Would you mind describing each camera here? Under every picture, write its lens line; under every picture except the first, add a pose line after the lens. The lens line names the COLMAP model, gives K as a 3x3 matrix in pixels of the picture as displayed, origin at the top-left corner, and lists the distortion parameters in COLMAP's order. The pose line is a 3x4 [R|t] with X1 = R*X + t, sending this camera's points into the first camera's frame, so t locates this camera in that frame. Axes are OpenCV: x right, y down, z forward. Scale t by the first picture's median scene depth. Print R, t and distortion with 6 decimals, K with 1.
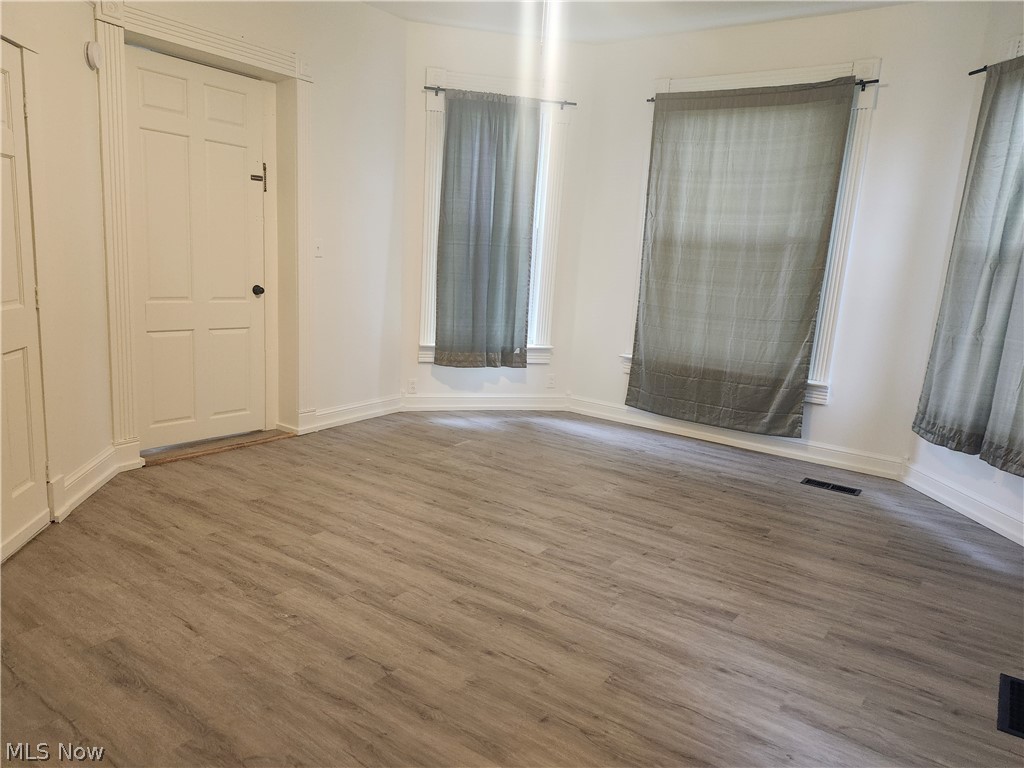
lens RADIAL K [[708.0, 0, 512.2], [0, 708.0, 385.7], [0, 0, 1]] dist [0.021872, -0.018811]
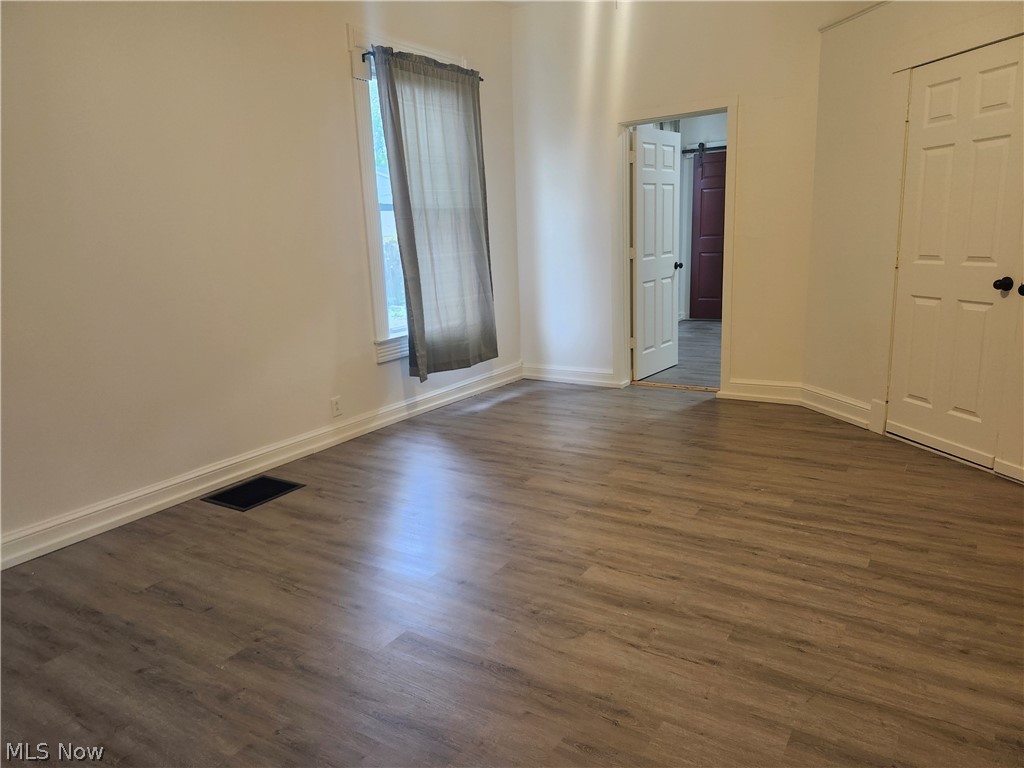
lens RADIAL K [[708.0, 0, 511.7], [0, 708.0, 384.7], [0, 0, 1]] dist [0.021872, -0.018811]
pose [[-0.998786, -0.001275, -0.049244, 0.177321], [-0.020251, 0.921916, 0.386861, -0.295549], [0.044905, 0.387388, -0.920822, 1.727137]]
